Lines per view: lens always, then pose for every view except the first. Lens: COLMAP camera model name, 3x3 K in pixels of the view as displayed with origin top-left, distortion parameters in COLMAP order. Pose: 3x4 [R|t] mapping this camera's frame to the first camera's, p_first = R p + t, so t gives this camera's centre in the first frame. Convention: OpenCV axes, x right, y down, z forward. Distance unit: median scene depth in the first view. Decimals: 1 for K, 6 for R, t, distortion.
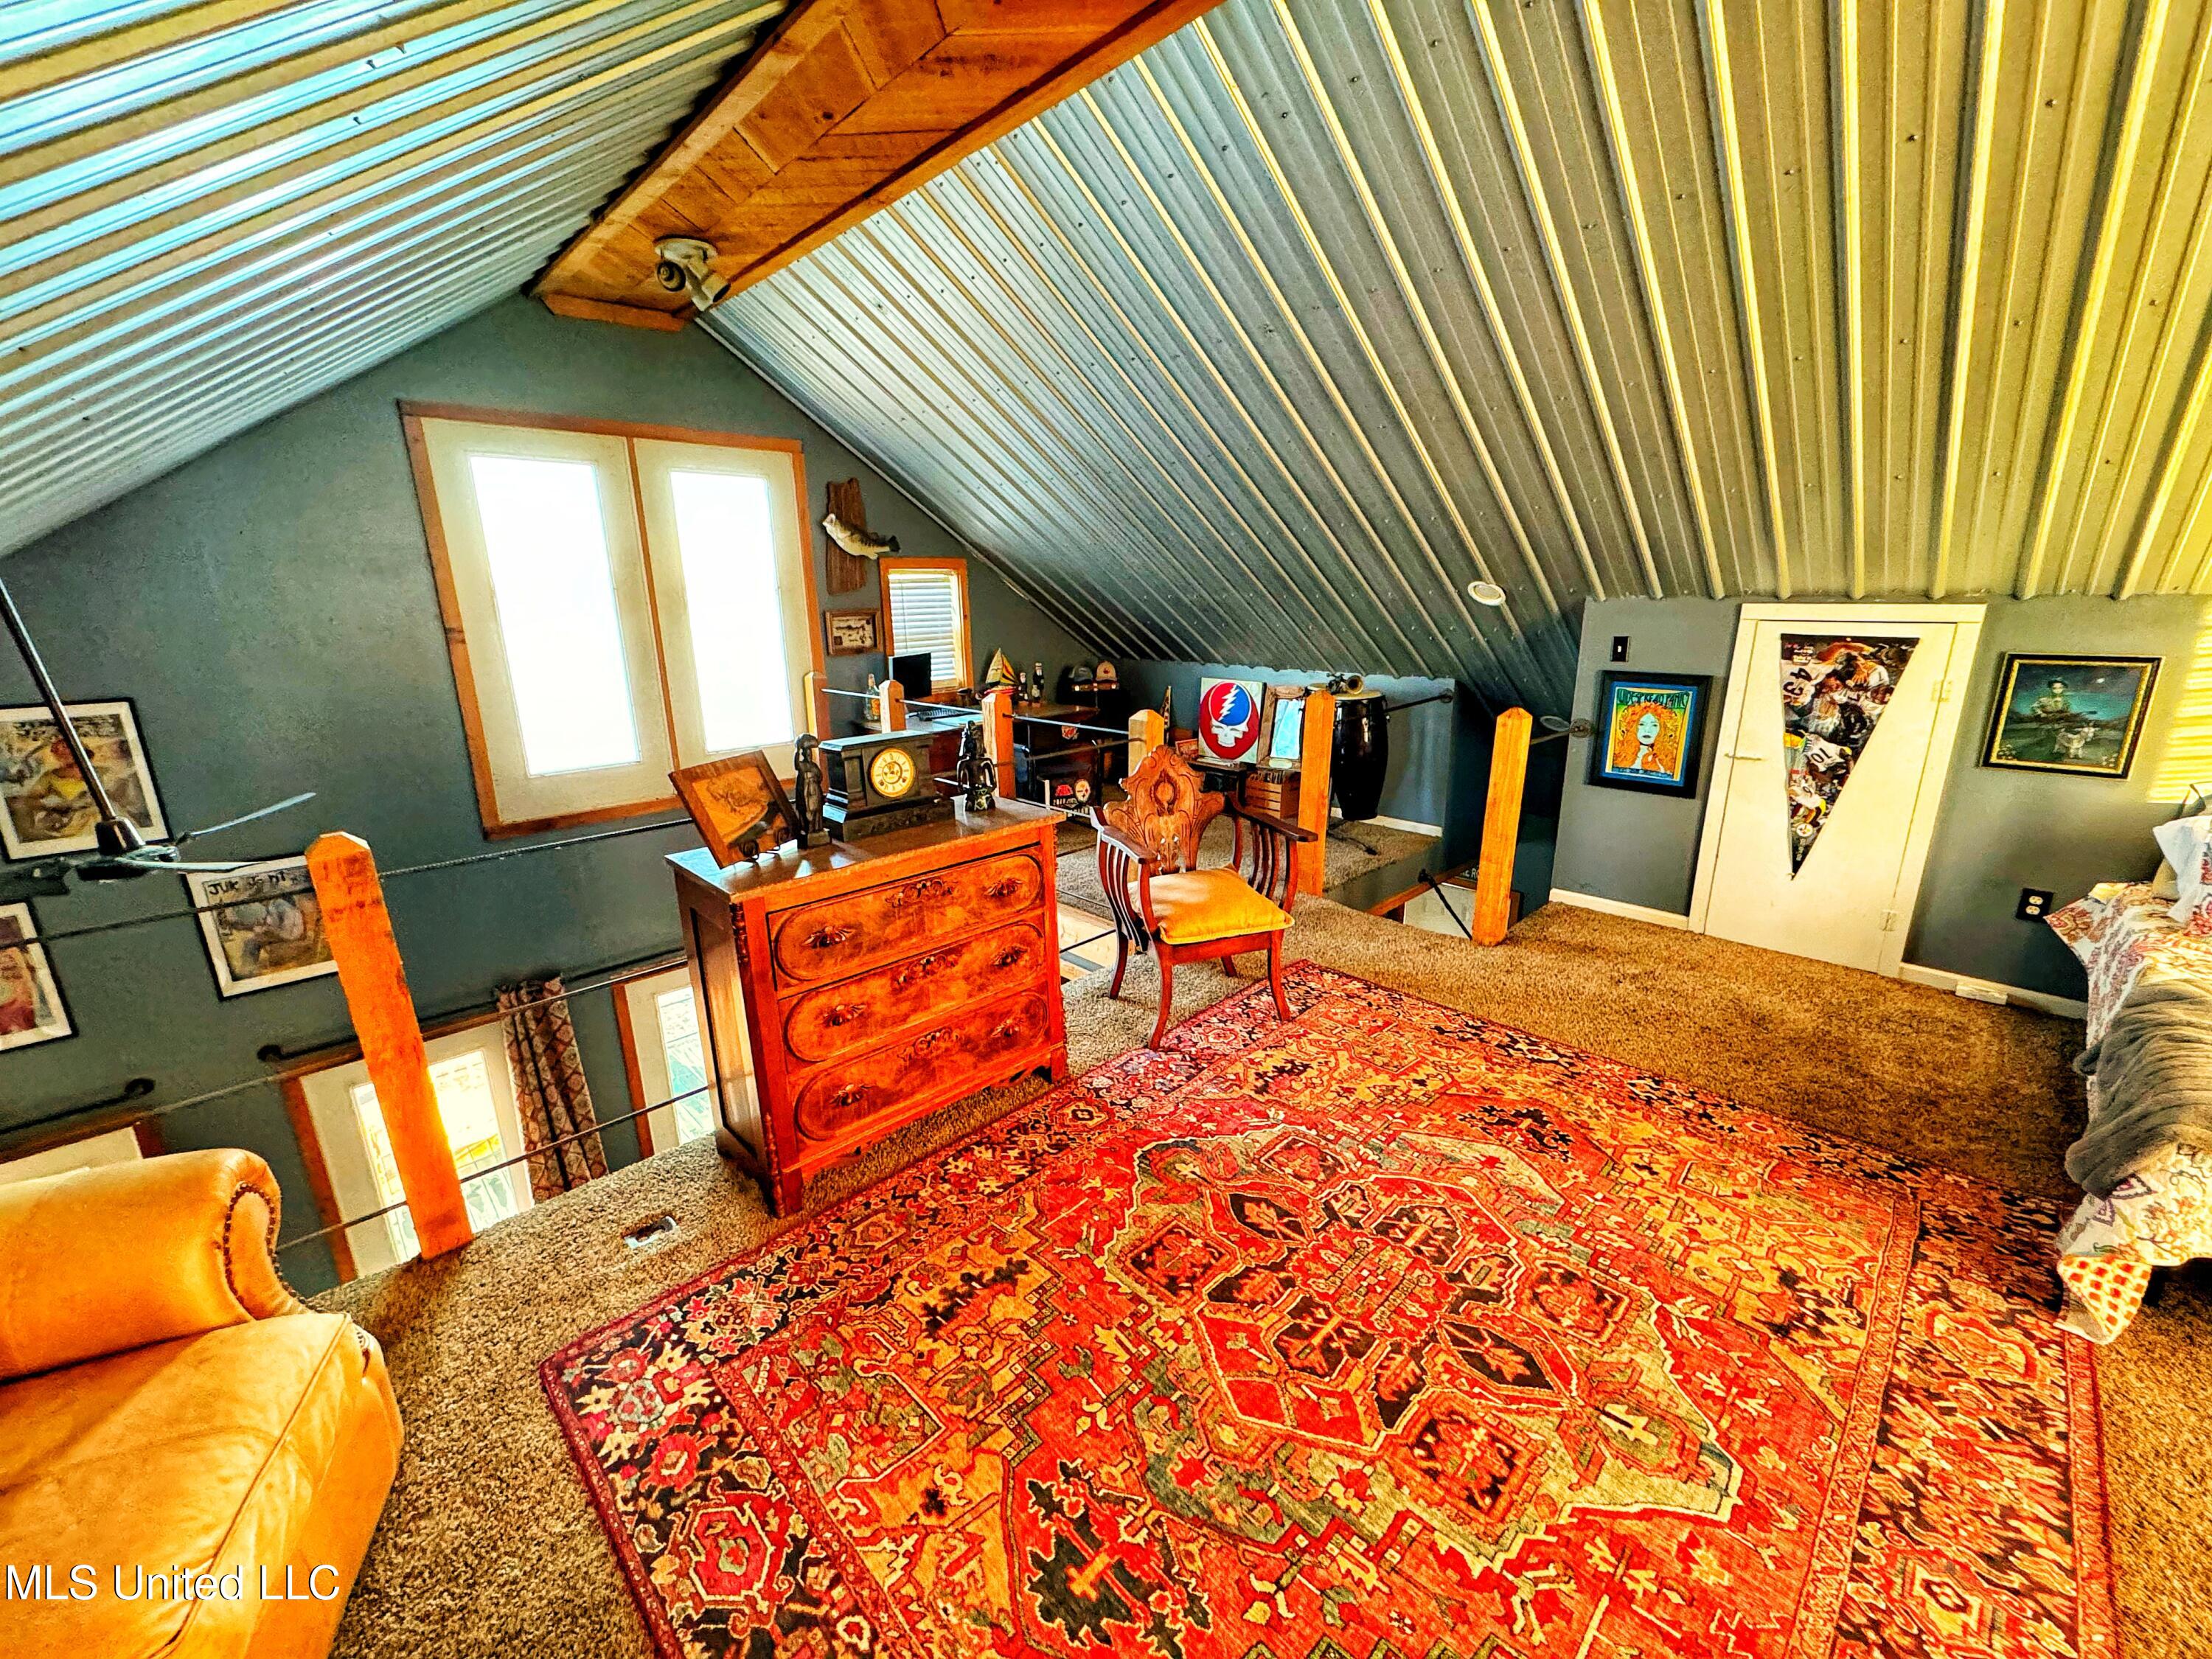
lens RADIAL K [[877.5, 0, 1106.0], [0, 877.5, 827.1], [0, 0, 1]] dist [-0.002614, 0.000255]
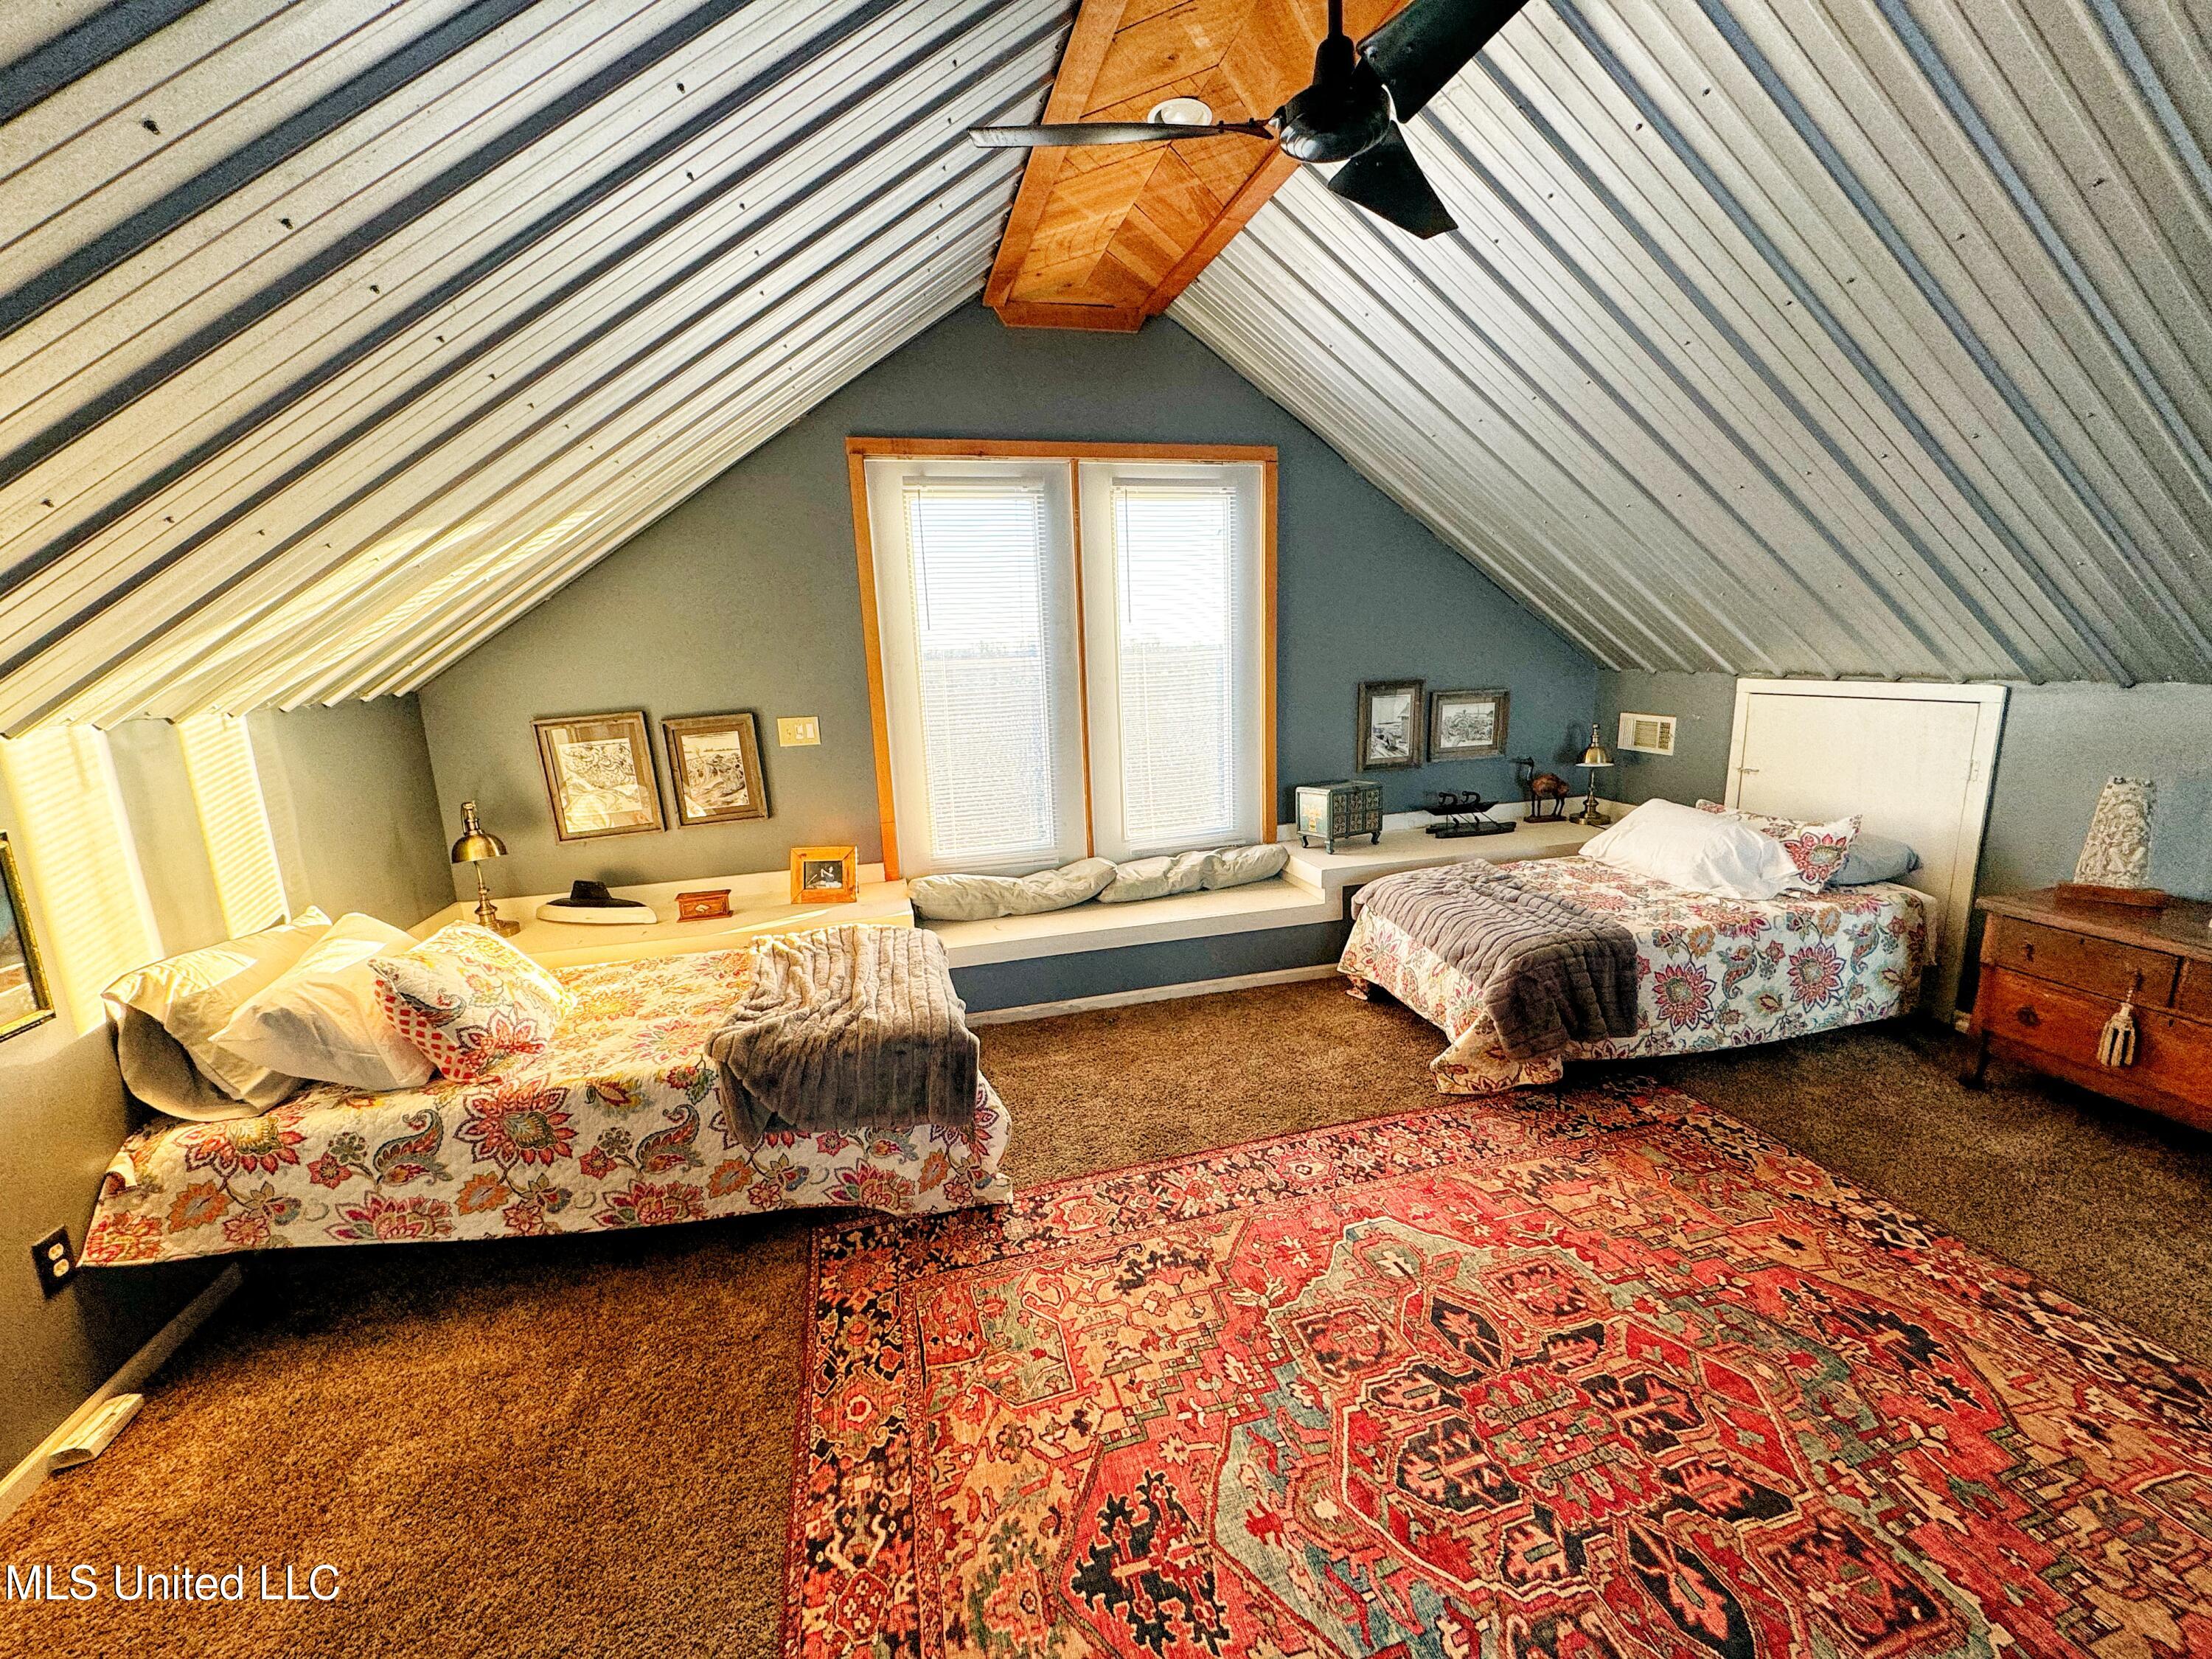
lens RADIAL K [[877.5, 0, 1106.0], [0, 877.5, 827.1], [0, 0, 1]] dist [-0.002614, 0.000255]
pose [[-0.873477, -0.050811, 0.484207, 0.303844], [0.176161, 0.894170, 0.411615, -0.450435], [-0.453878, 0.444835, -0.772086, 1.599798]]
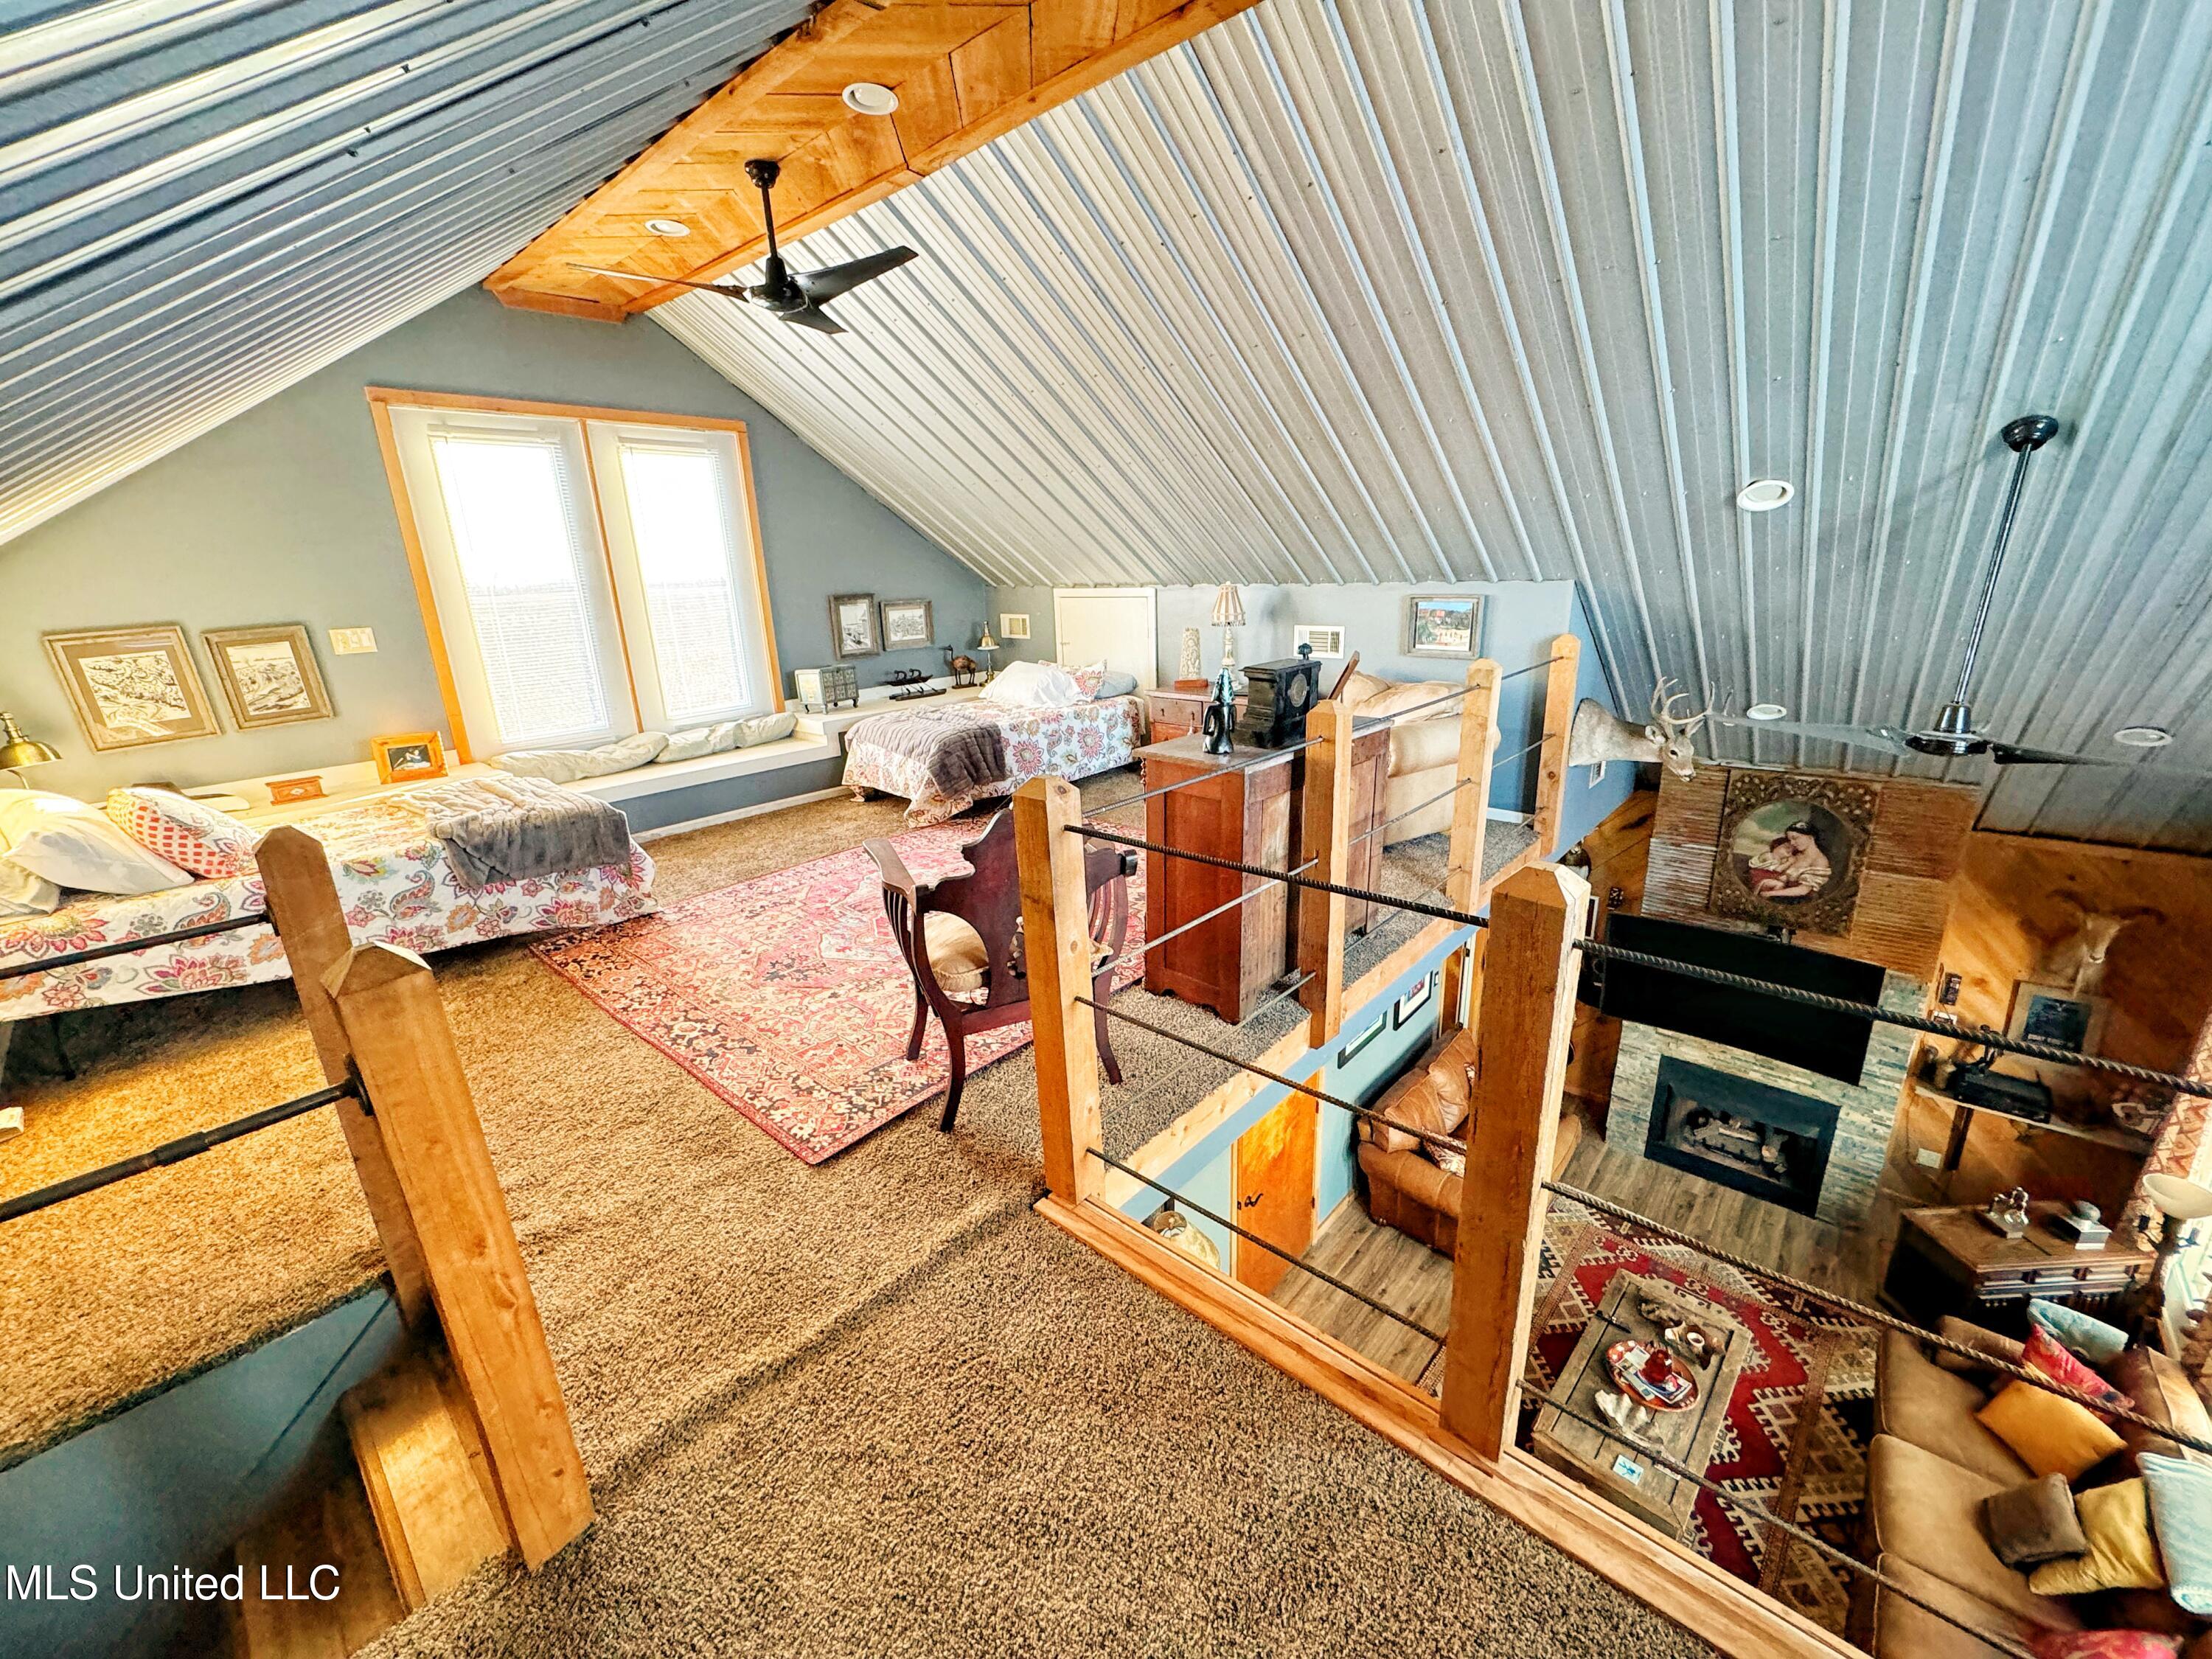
lens RADIAL K [[877.5, 0, 1106.0], [0, 877.5, 827.1], [0, 0, 1]] dist [-0.002614, 0.000255]
pose [[-0.995992, 0.069573, -0.056203, 0.074857], [0.029212, 0.846990, 0.530806, -0.696271], [0.084533, 0.527037, -0.845628, 2.646891]]
